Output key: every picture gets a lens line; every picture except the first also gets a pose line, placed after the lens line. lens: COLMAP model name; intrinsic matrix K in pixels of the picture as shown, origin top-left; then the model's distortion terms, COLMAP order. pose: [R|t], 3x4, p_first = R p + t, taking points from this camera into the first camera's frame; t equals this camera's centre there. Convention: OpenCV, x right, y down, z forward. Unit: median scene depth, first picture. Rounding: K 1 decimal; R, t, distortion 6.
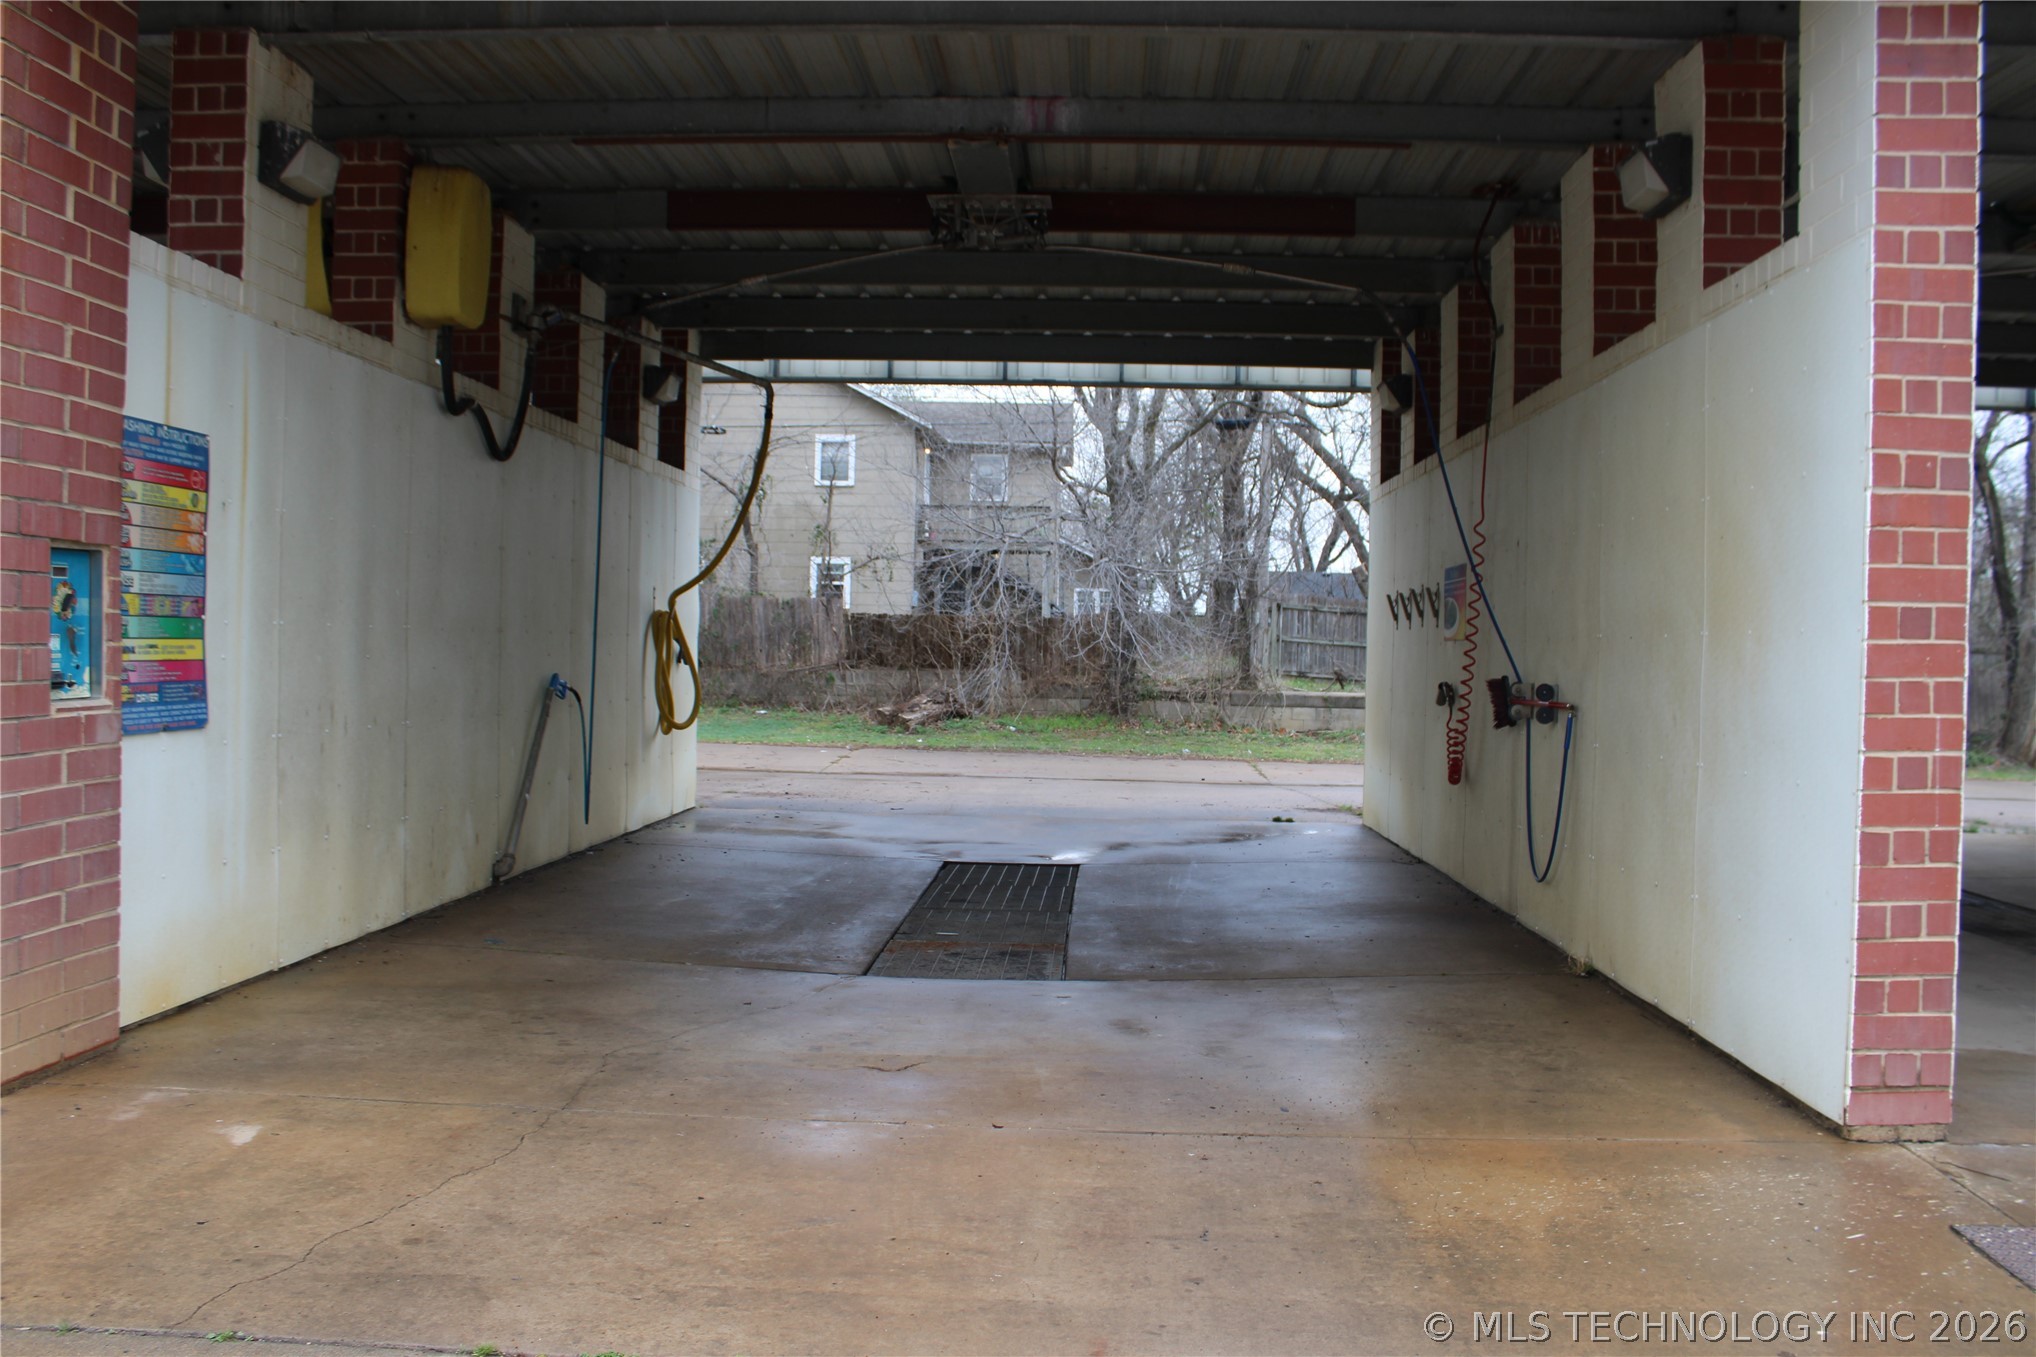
lens RADIAL K [[1695.7, 0, 1018.0], [0, 1695.7, 678.5], [0, 0, 1]] dist [-0.164150, 0.157304]
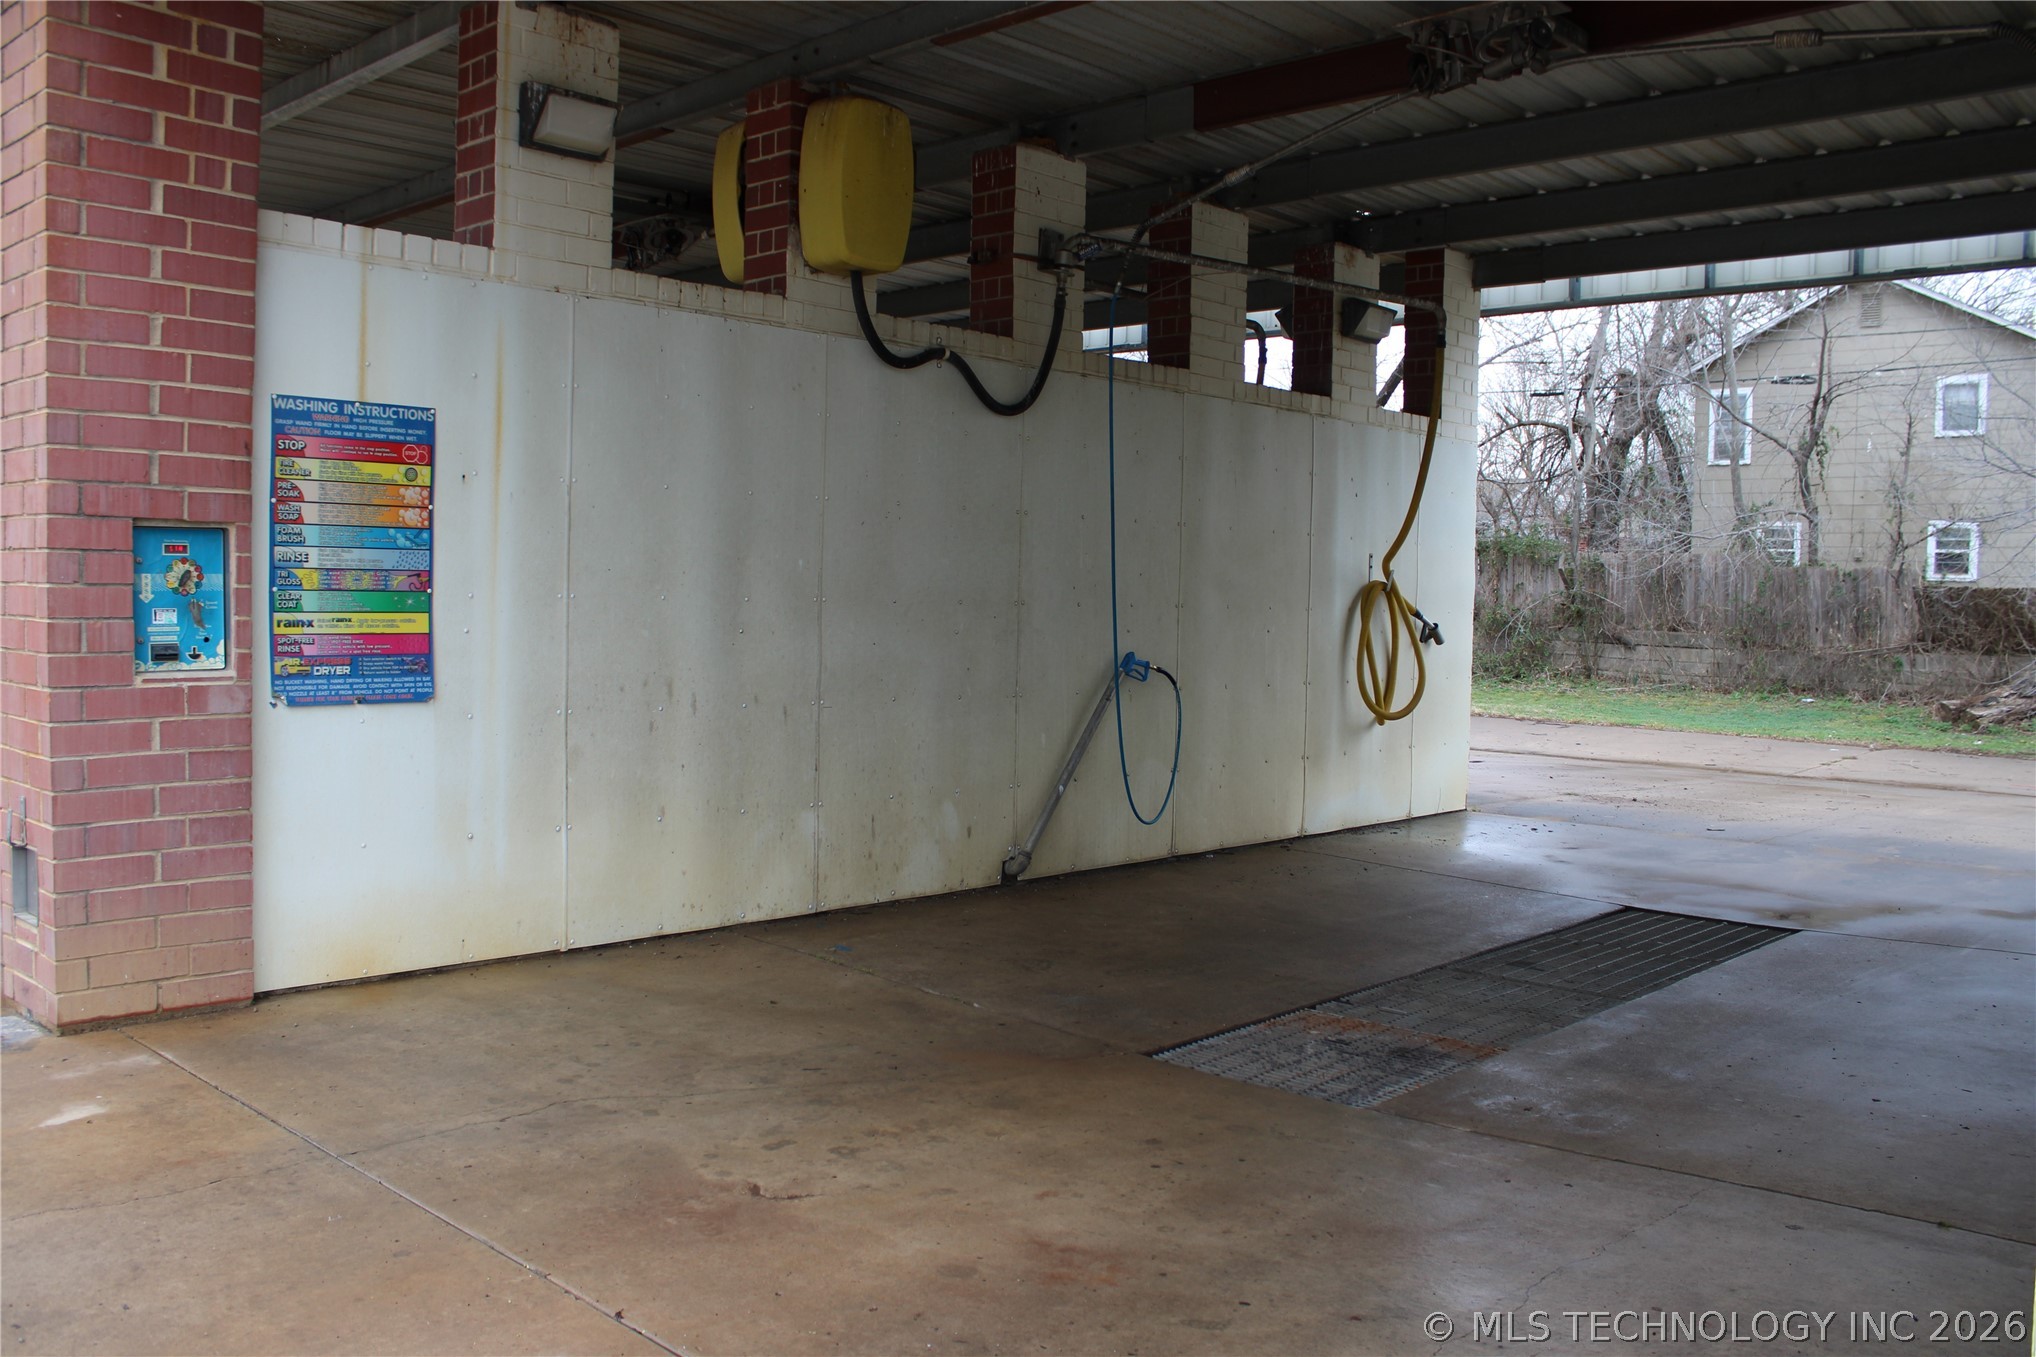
lens RADIAL K [[1695.7, 0, 1018.0], [0, 1695.7, 678.5], [0, 0, 1]] dist [-0.164150, 0.157304]
pose [[0.758040, 0.027454, -0.651630, 0.436064], [-0.017647, 0.999611, 0.021587, -0.012176], [0.651970, -0.004864, 0.758229, 0.463653]]
